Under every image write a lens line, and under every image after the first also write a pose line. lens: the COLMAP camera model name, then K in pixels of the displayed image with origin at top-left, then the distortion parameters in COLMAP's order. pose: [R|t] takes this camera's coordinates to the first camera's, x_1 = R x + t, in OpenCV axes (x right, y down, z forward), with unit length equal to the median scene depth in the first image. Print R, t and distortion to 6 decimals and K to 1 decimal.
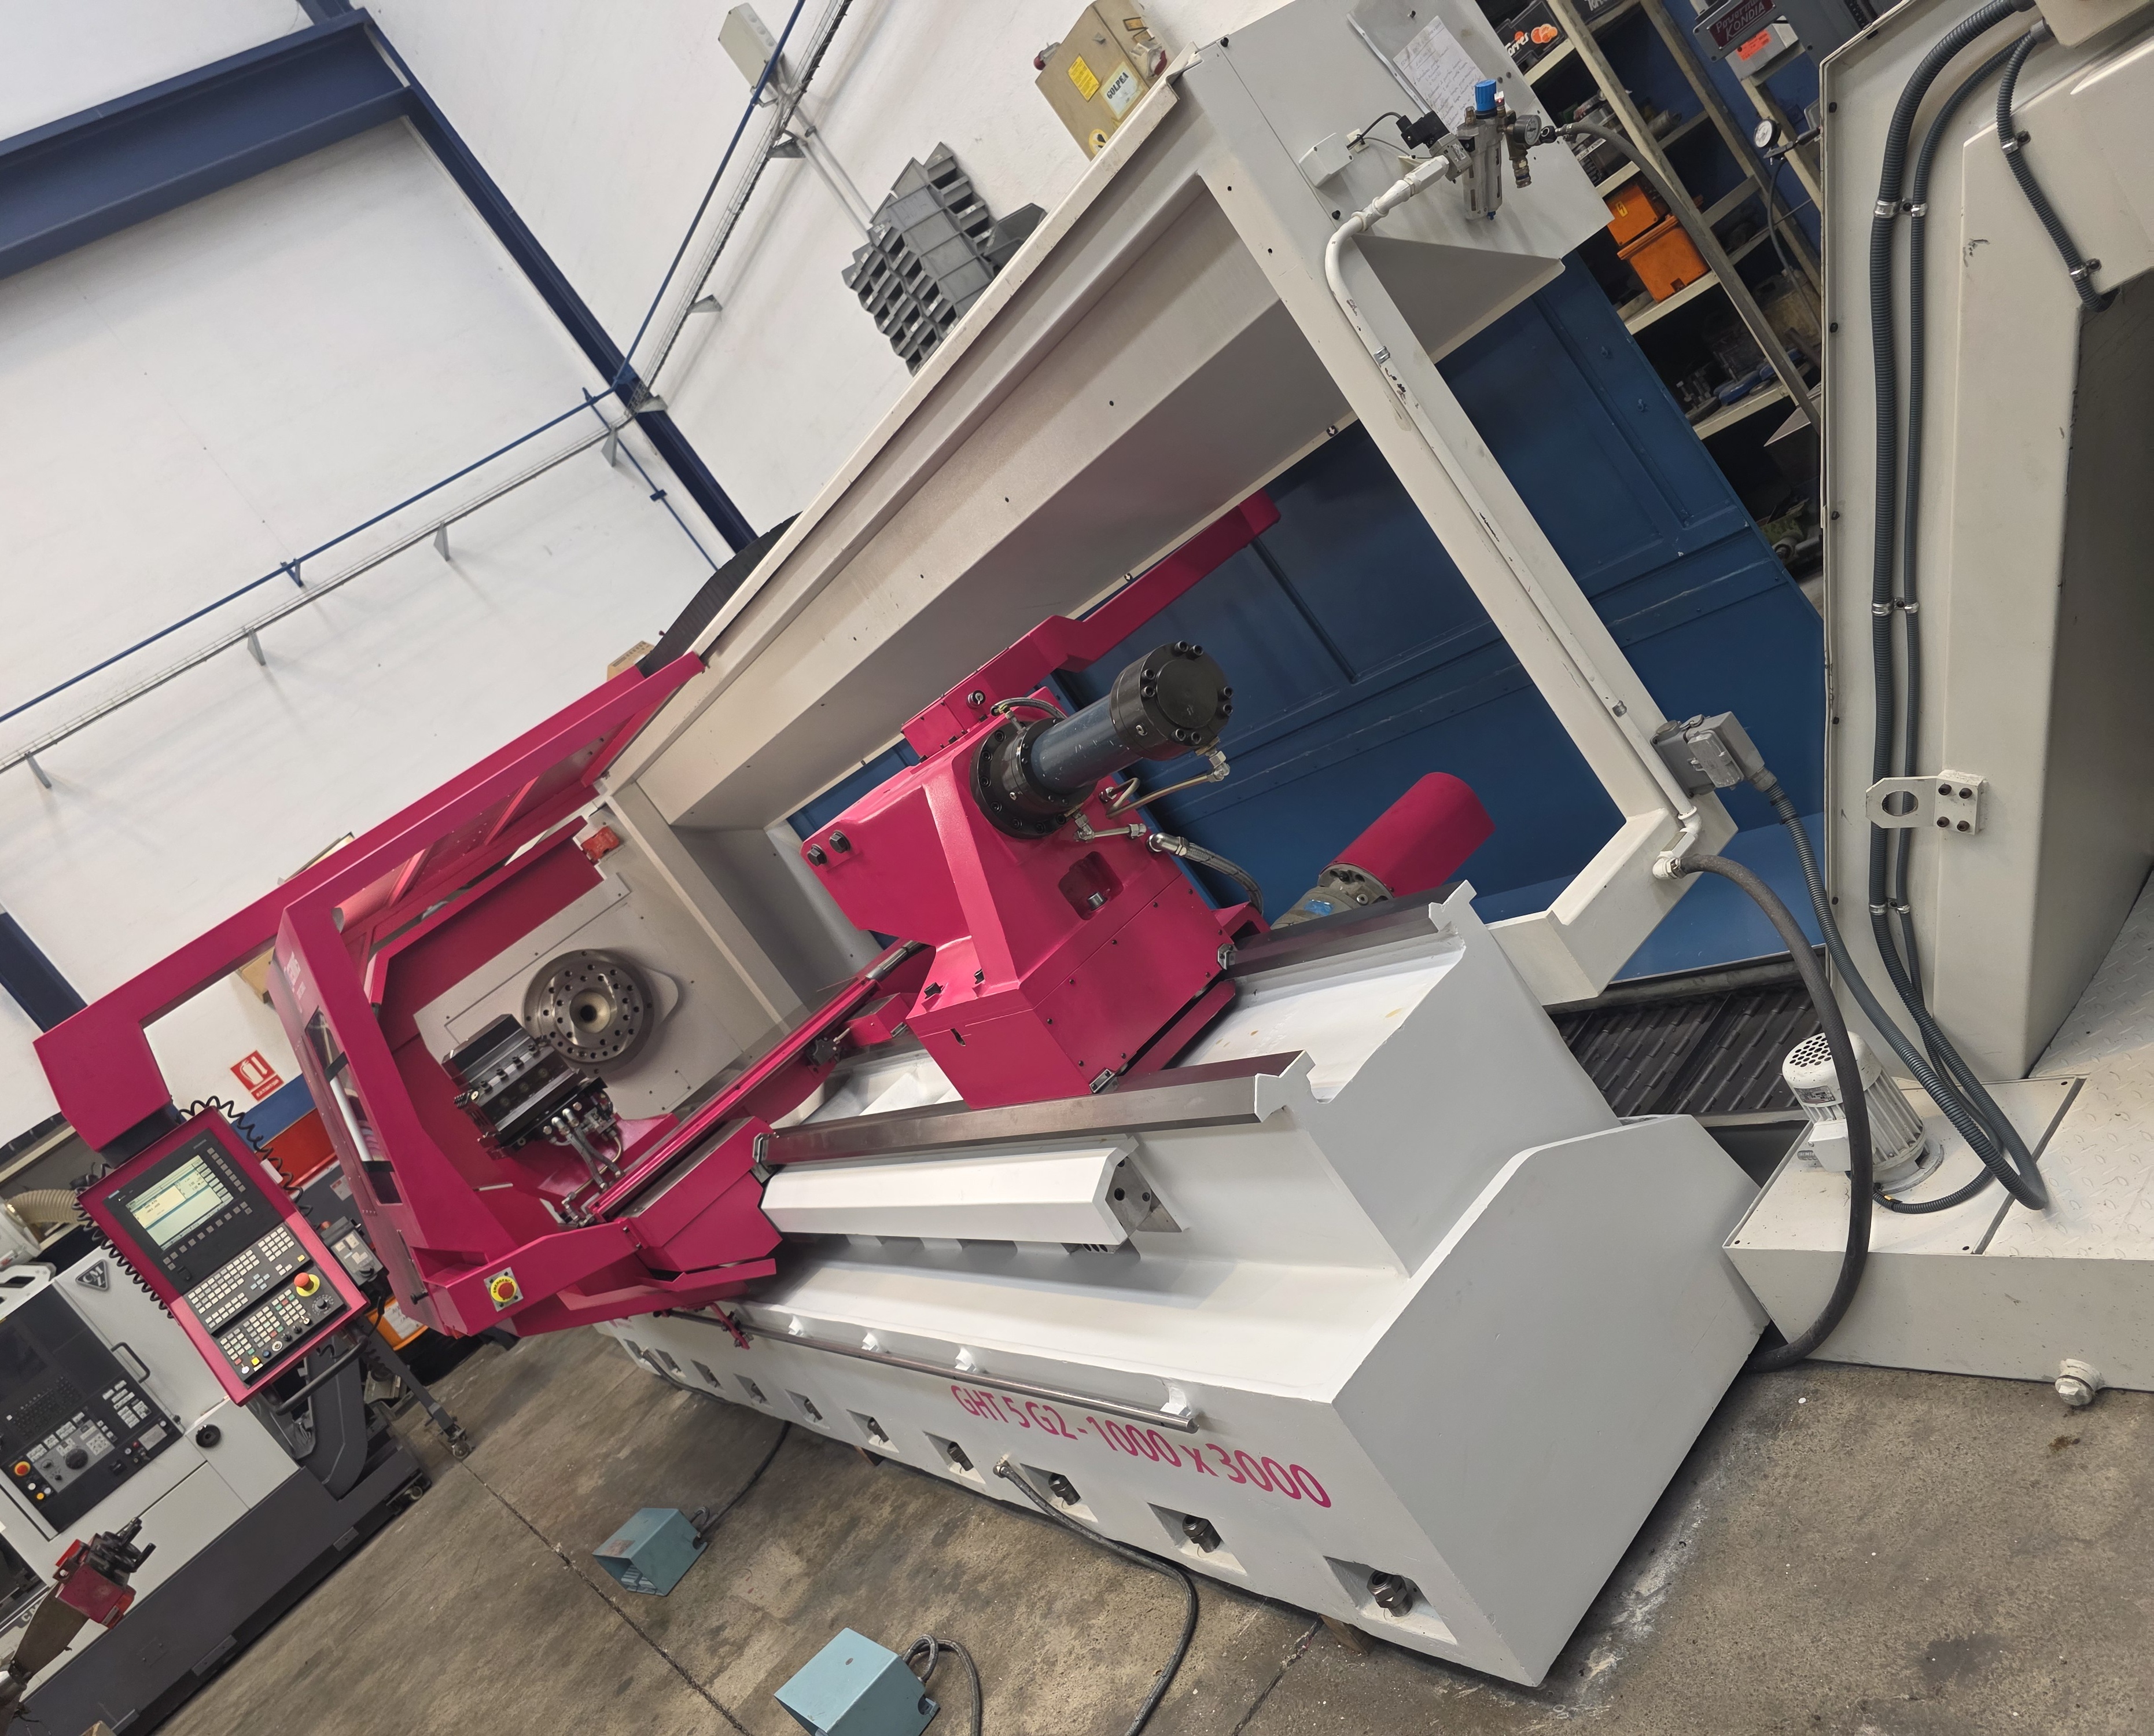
lens RADIAL K [[1594.6, 0, 1074.6], [0, 1594.6, 864.7], [0, 0, 1]] dist [0.023646, 0.000262]
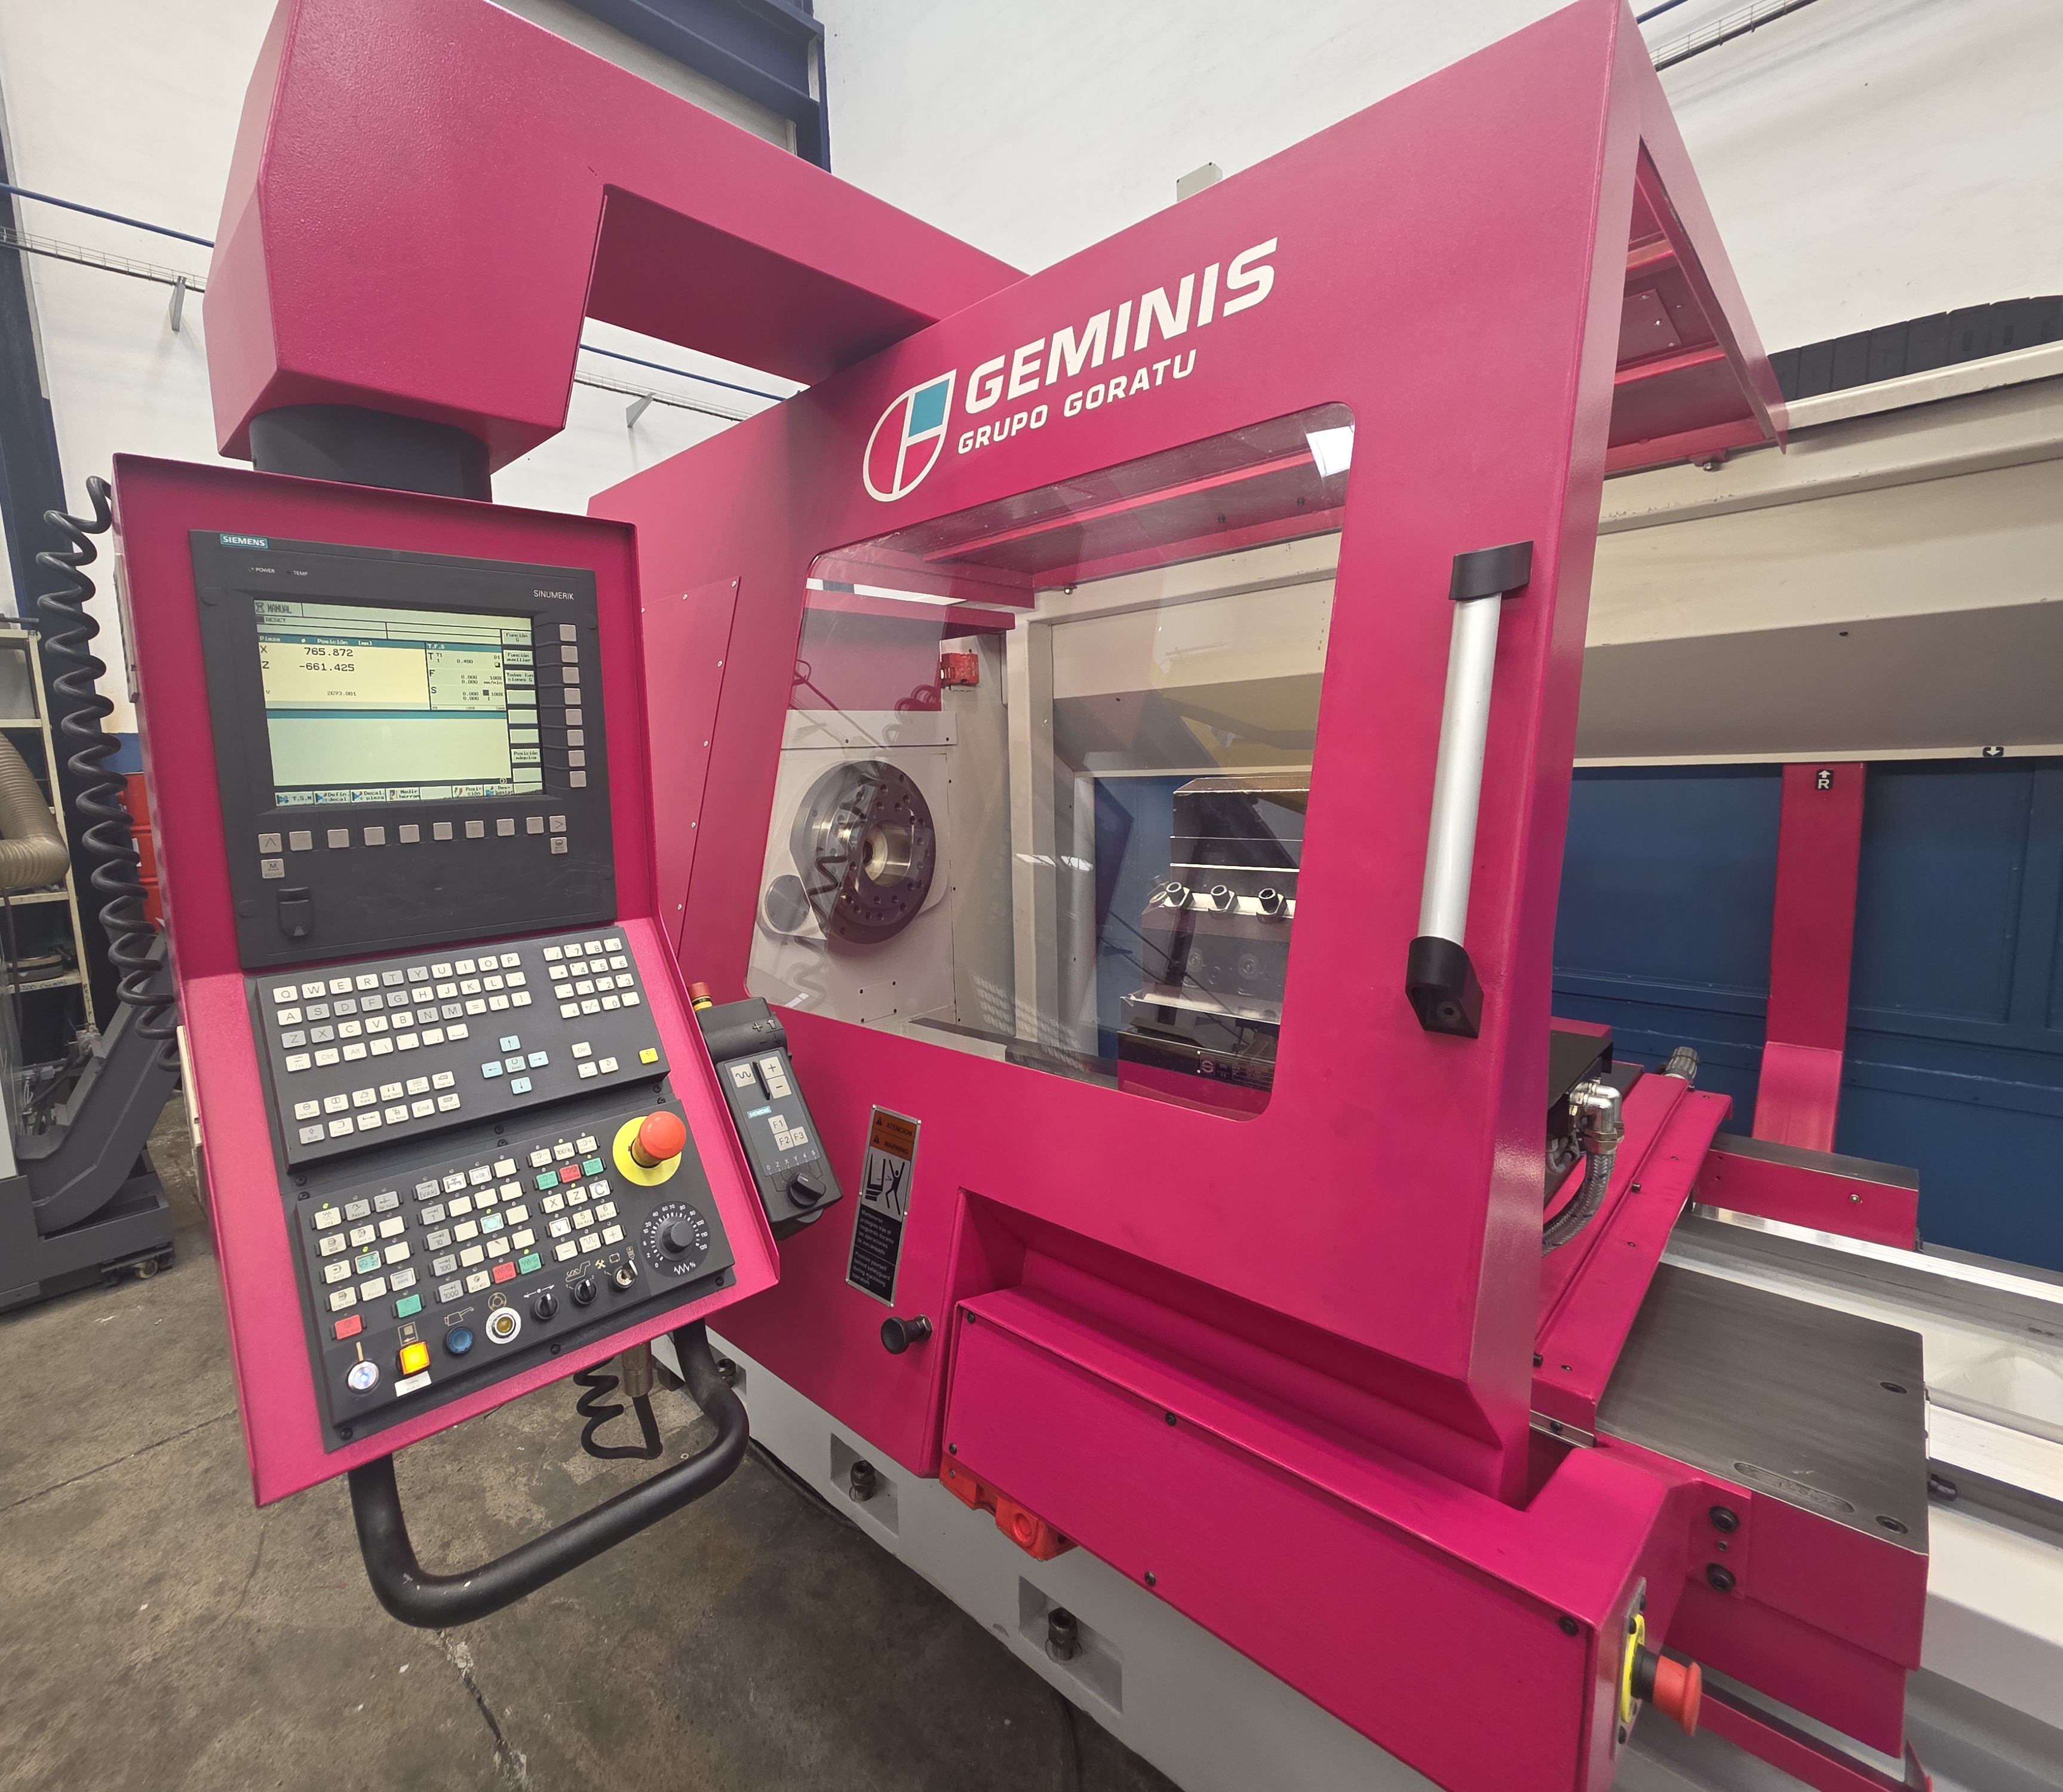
lens RADIAL K [[1067.1, 0, 1029.2], [0, 1067.1, 900.5], [0, 0, 1]] dist [-0.004331, -0.000763]
pose [[0.825232, 0.527600, 0.201572, -0.480422], [-0.506343, 0.849219, -0.149812, 0.212570], [-0.250219, 0.021565, 0.967949, 0.774232]]
